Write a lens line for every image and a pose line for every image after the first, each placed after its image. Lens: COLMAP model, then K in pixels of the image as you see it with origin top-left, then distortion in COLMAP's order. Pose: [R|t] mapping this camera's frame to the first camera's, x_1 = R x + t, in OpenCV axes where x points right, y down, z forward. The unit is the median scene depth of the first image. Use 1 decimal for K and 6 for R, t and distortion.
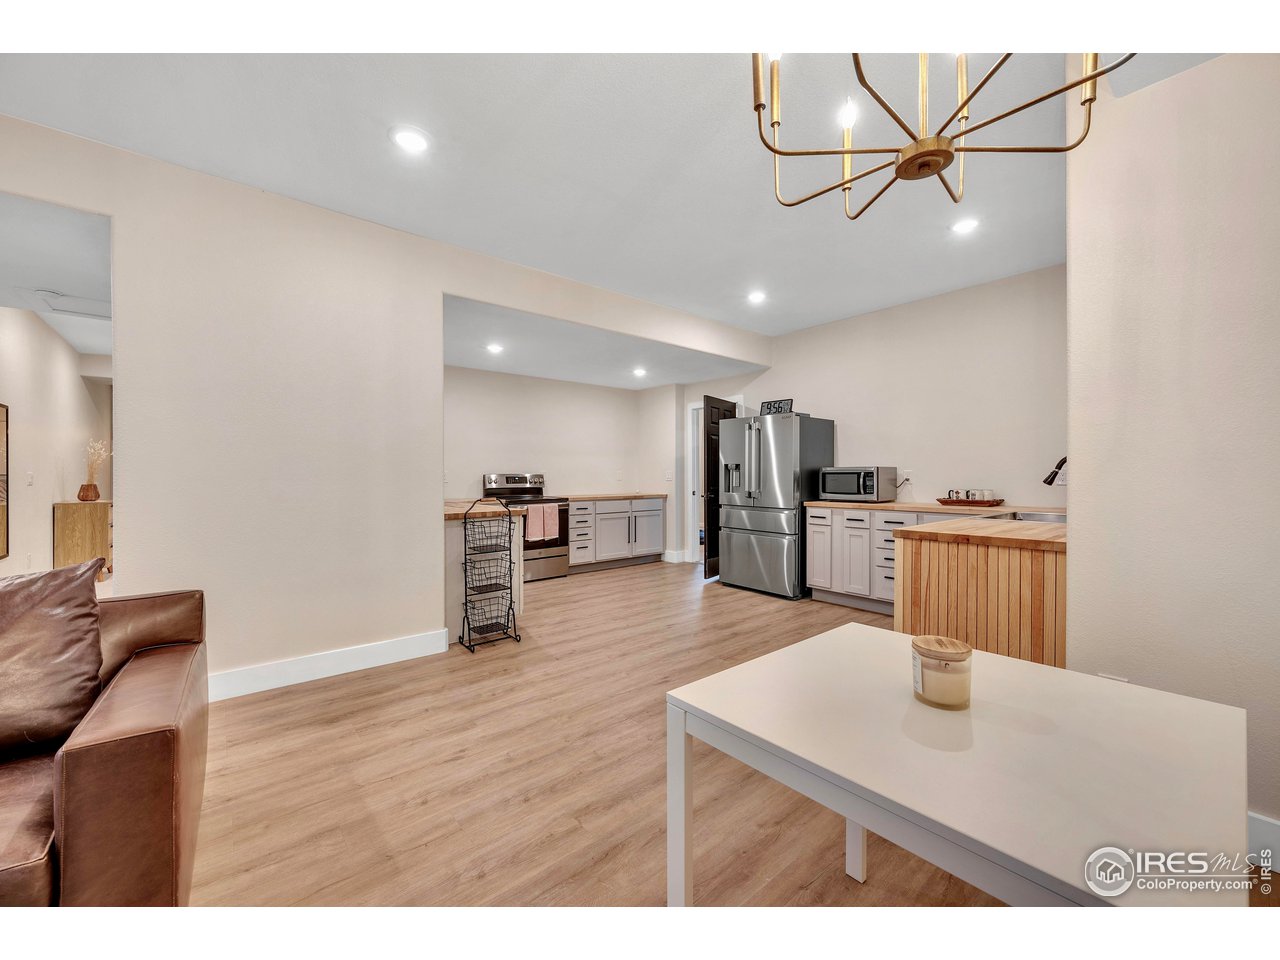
lens RADIAL K [[505.1, 0, 640.0], [0, 505.1, 480.0], [0, 0, 1]] dist [0.000274, 0.000025]
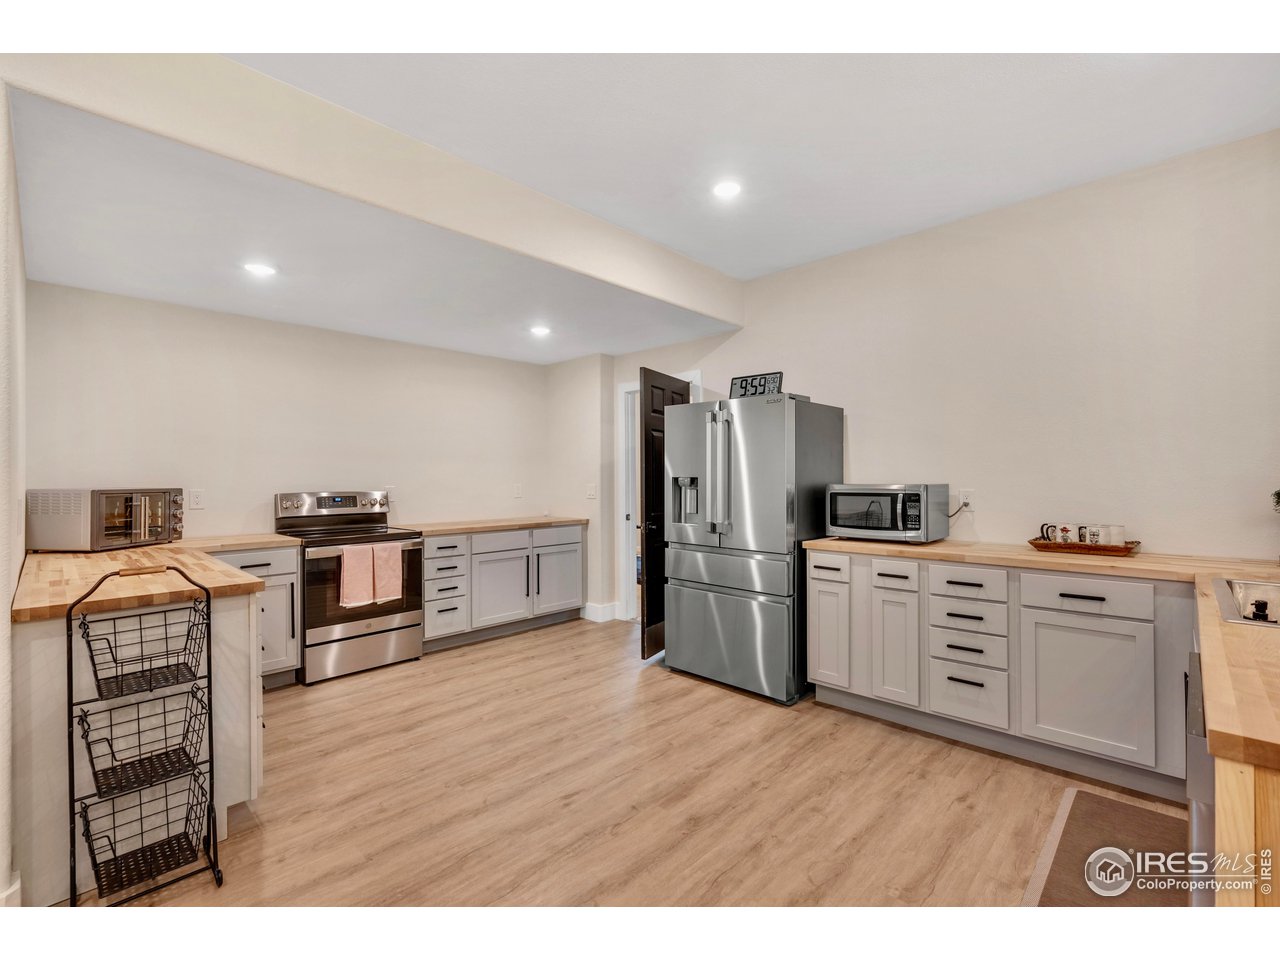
lens RADIAL K [[568.8, 0, 640.0], [0, 568.8, 480.0], [0, 0, 1]] dist [-0.001260, -0.000010]
pose [[0.994177, -0.002264, 0.107739, 0.052533], [0.002941, 0.999977, -0.006123, -0.024226], [-0.107723, 0.006404, 0.994160, 0.311809]]
